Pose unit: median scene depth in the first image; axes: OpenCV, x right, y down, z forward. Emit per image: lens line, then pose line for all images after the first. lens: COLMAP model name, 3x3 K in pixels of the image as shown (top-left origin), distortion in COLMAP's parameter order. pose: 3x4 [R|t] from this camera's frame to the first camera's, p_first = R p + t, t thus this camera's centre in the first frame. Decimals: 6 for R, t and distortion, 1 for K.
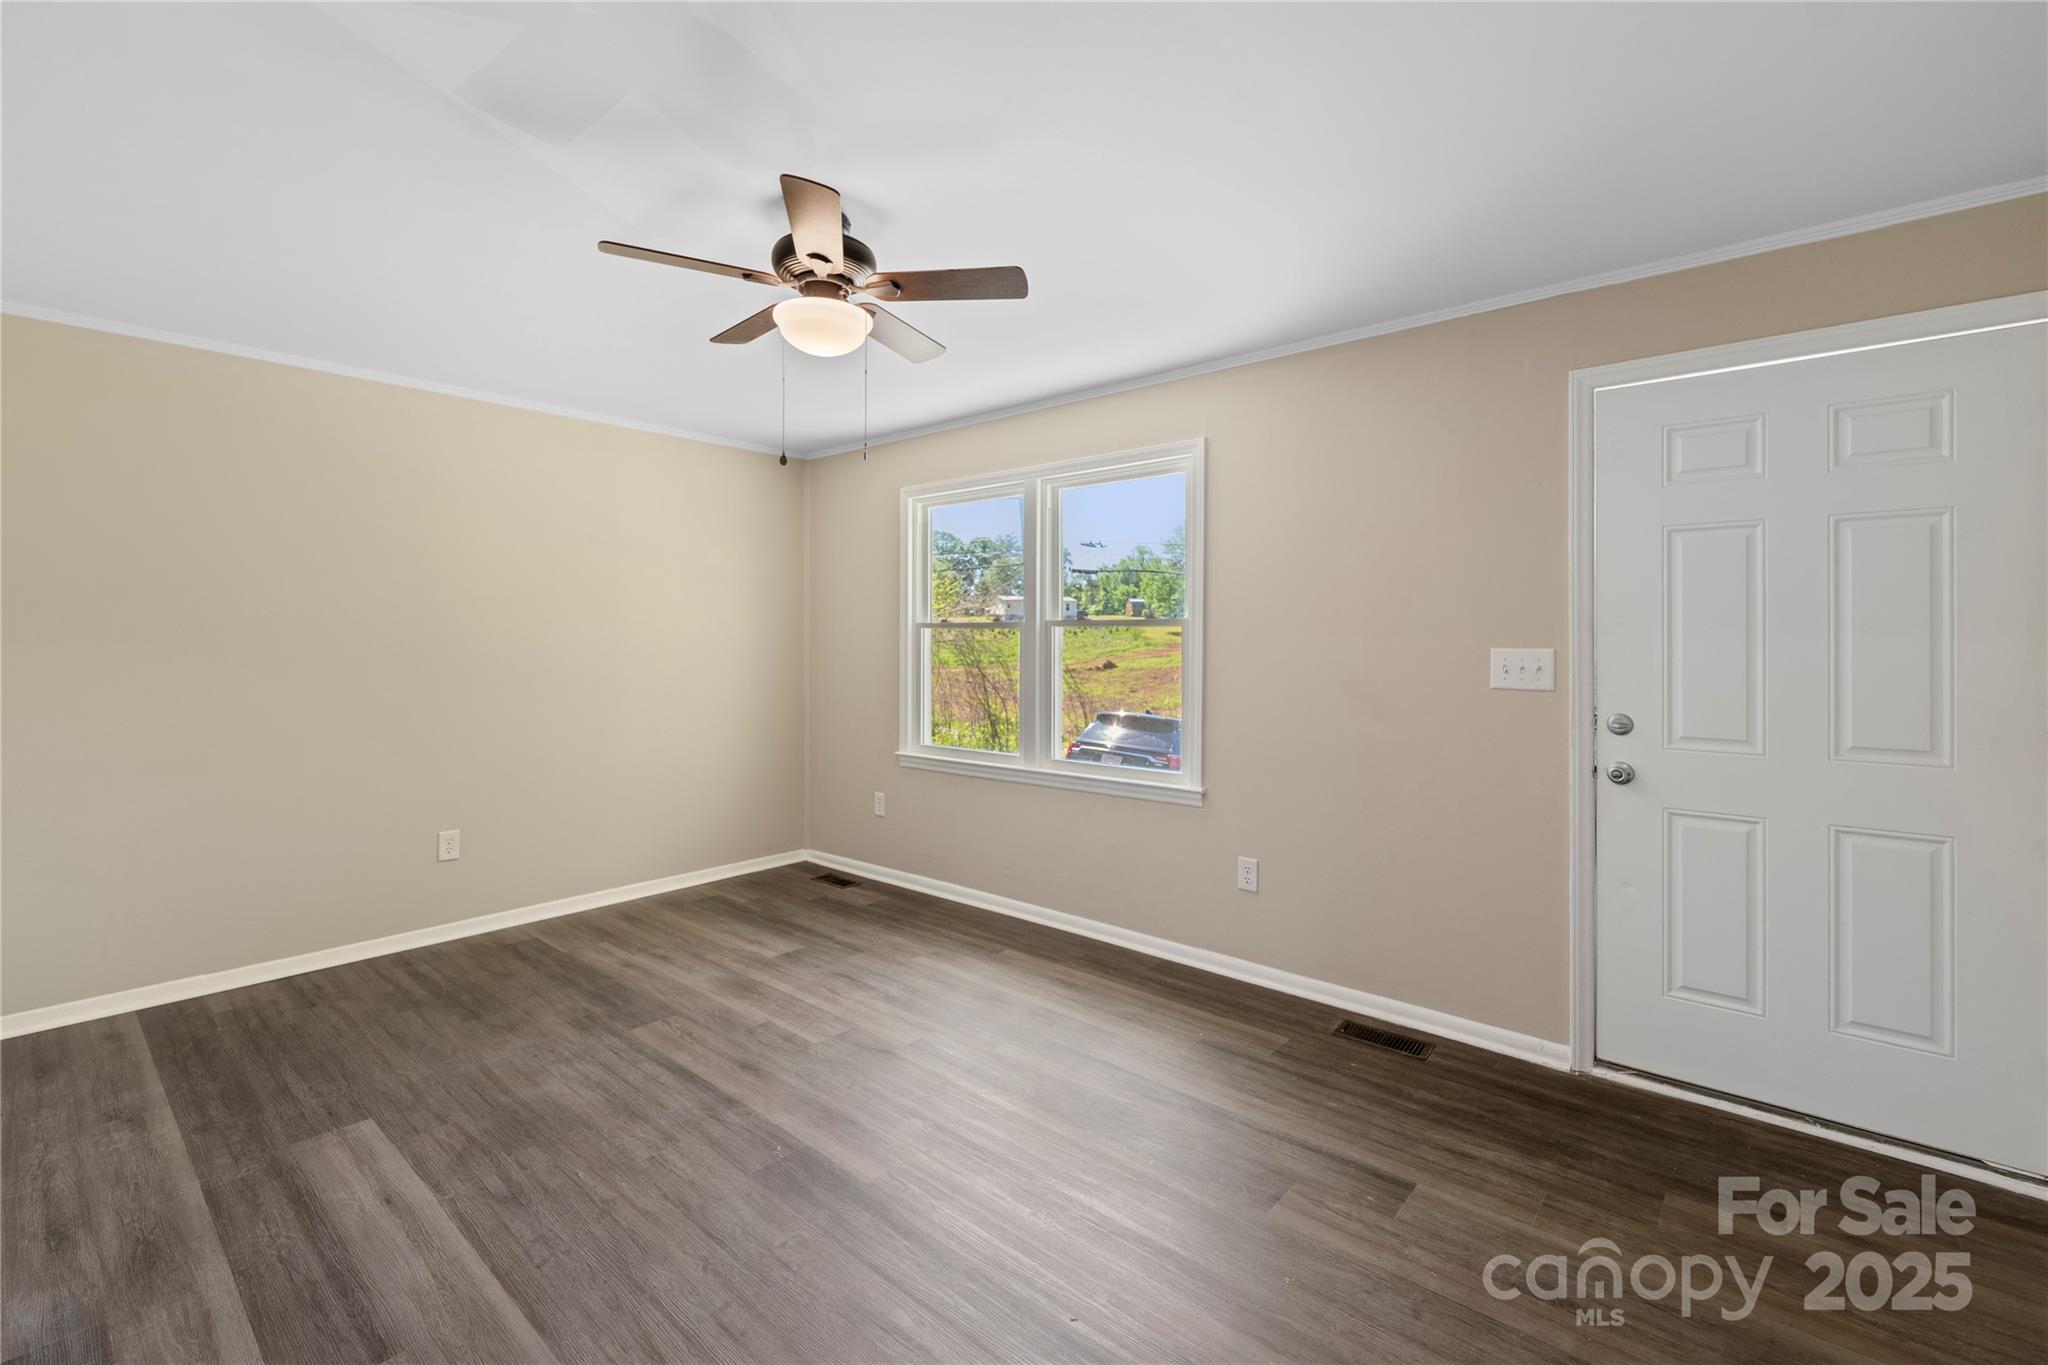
lens RADIAL K [[894.8, 0, 1002.5], [0, 894.8, 642.3], [0, 0, 1]] dist [0.004520, -0.000442]
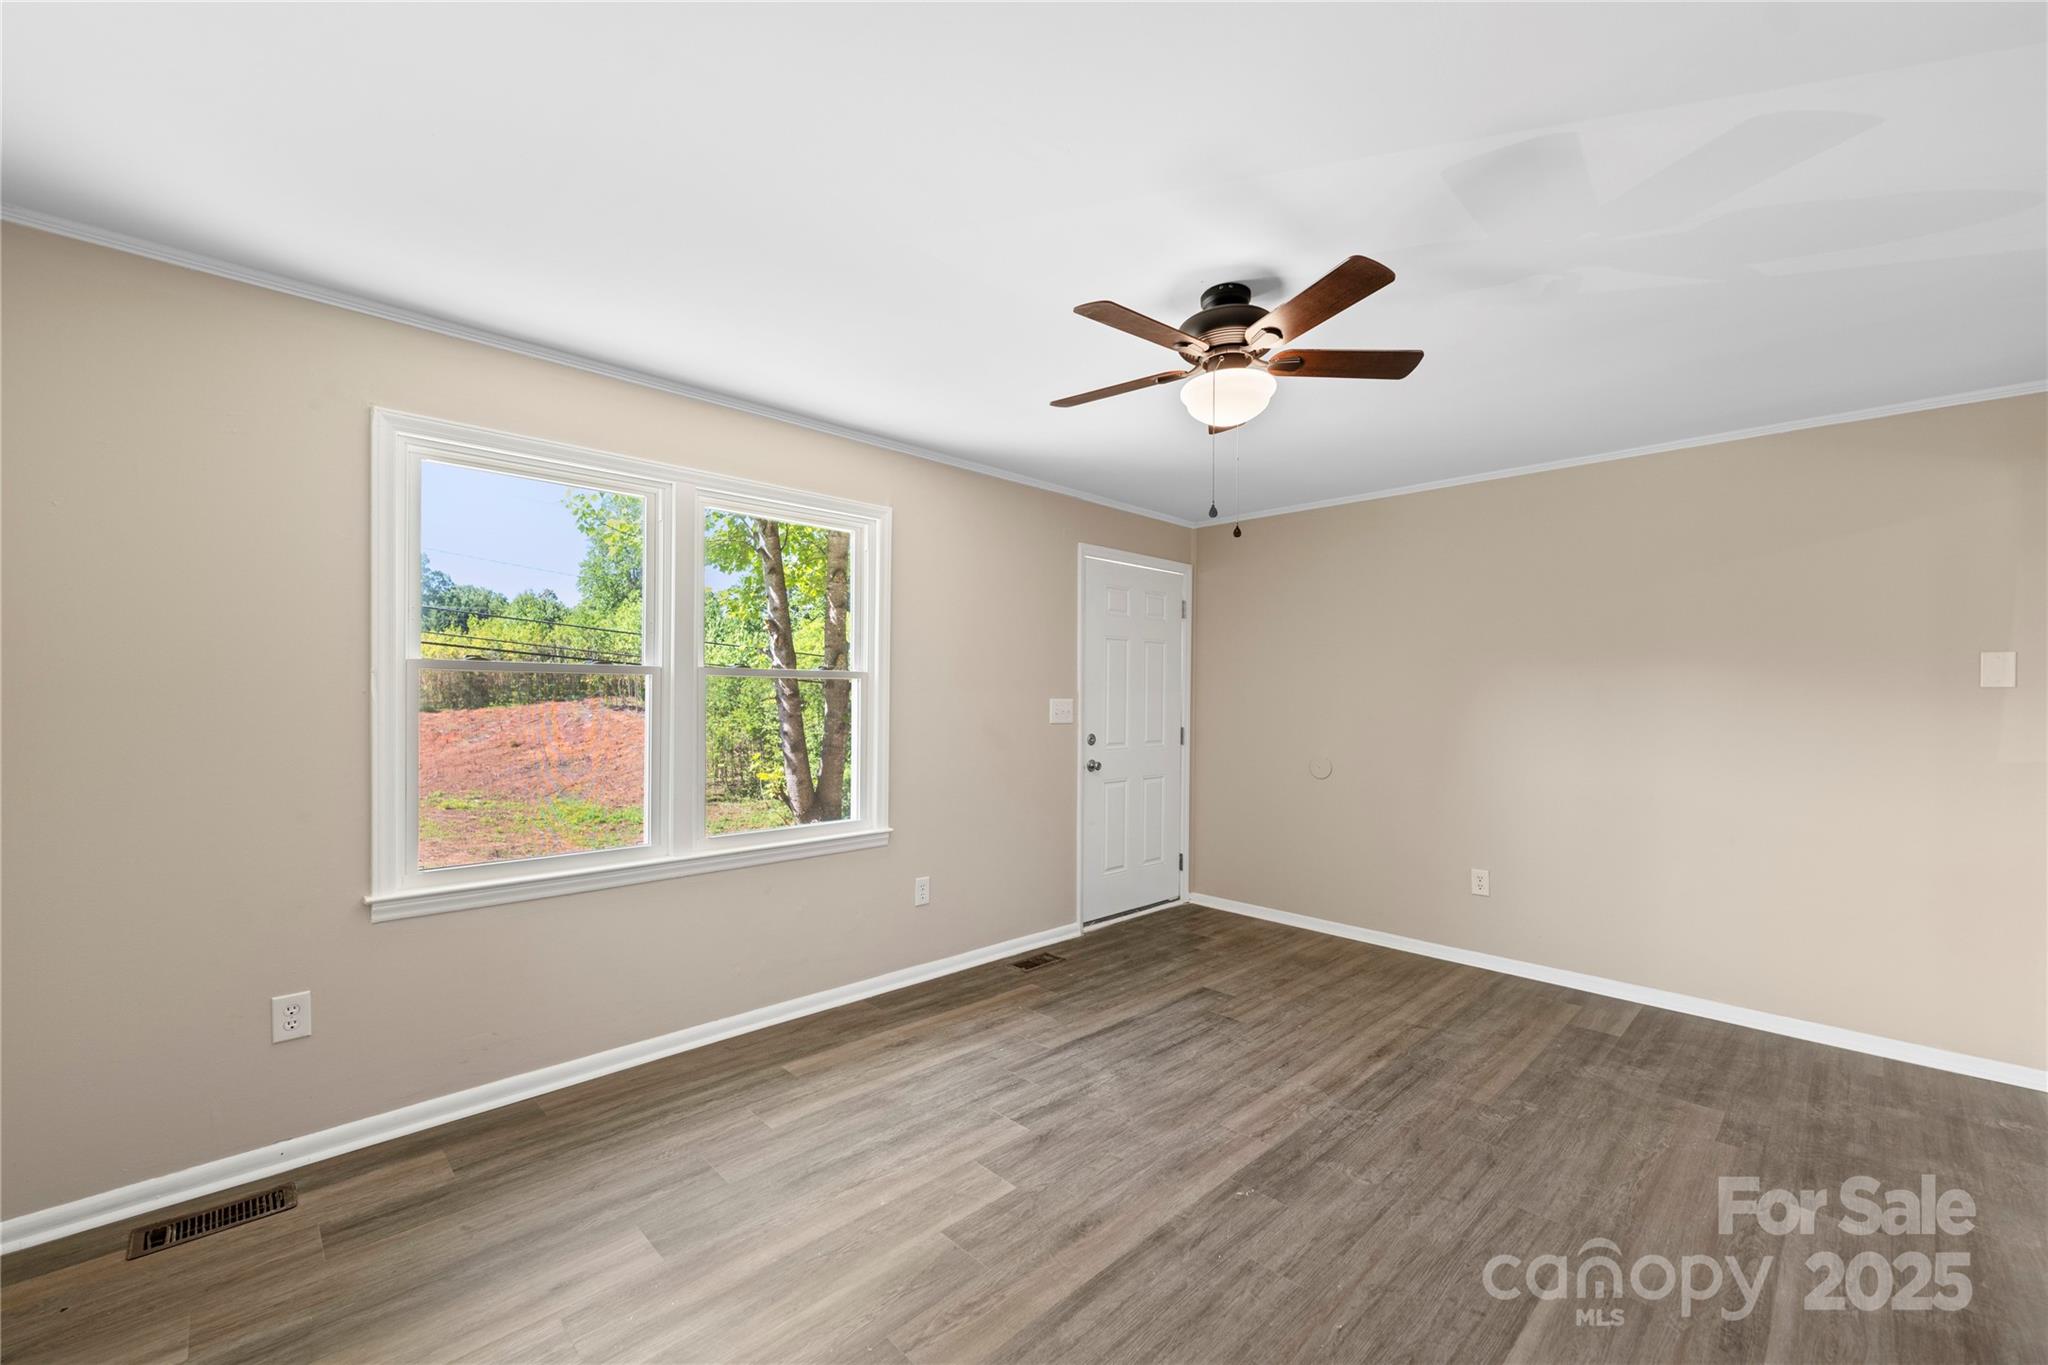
lens RADIAL K [[828.2, 0, 1031.0], [0, 828.2, 692.1], [0, 0, 1]] dist [0.003838, 0.000061]
pose [[0.060955, 0.001800, 0.998139, -0.905076], [-0.007622, 0.999970, -0.001338, -0.002835], [-0.998111, -0.007527, 0.060967, 0.886552]]
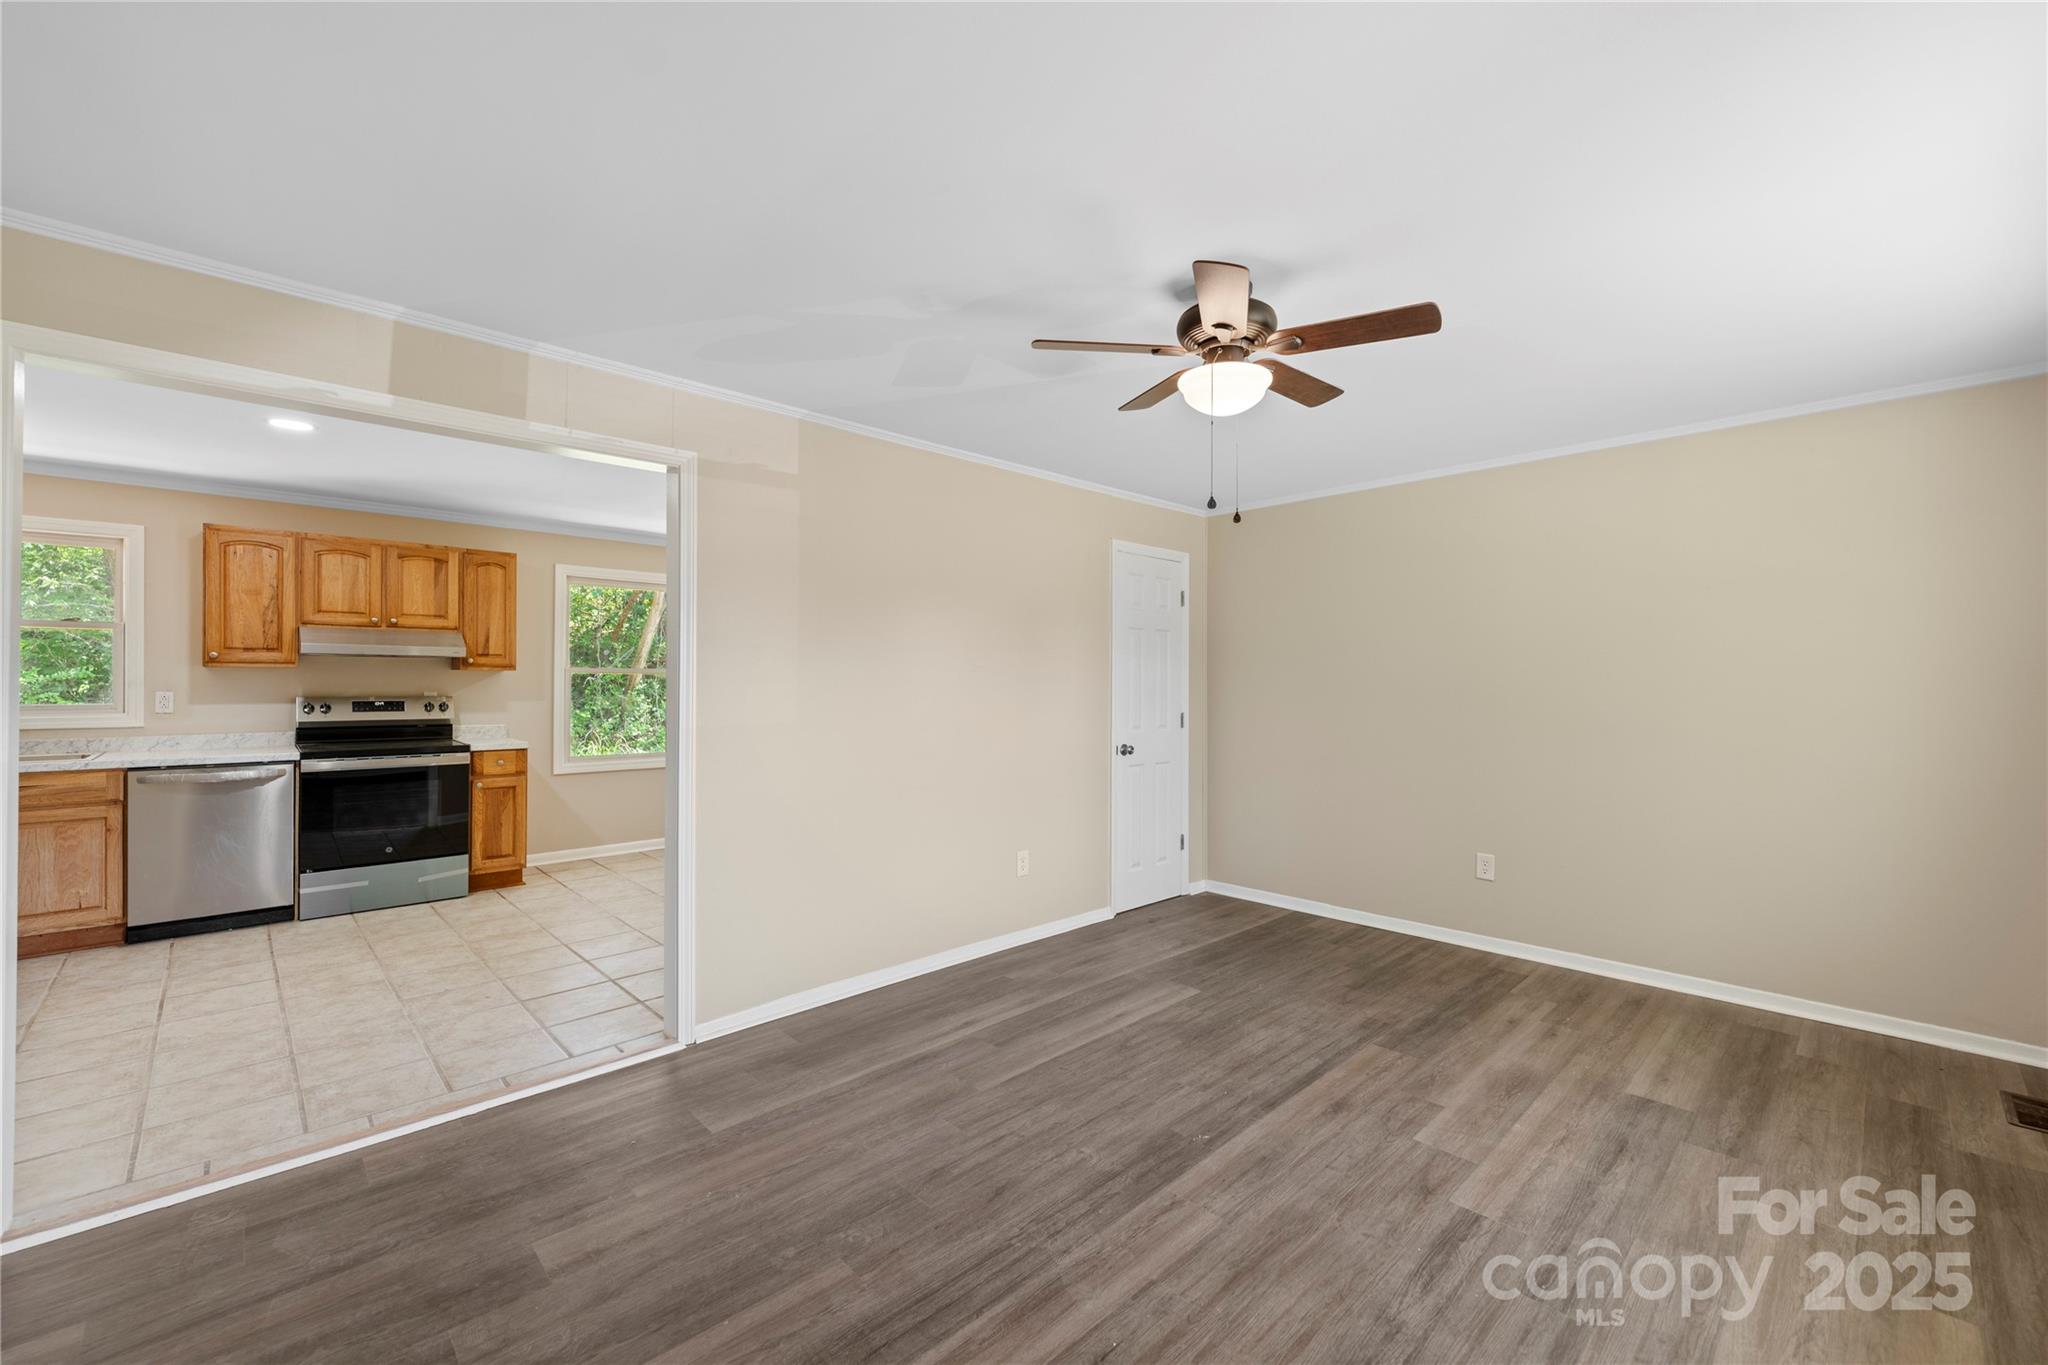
lens RADIAL K [[828.2, 0, 1027.1], [0, 828.2, 685.4], [0, 0, 1]] dist [0.003838, 0.000061]
pose [[-0.079954, -0.002168, -0.996796, 0.601779], [-0.002688, 0.999994, -0.001960, 0.001384], [0.996795, 0.002523, -0.079959, 0.642250]]
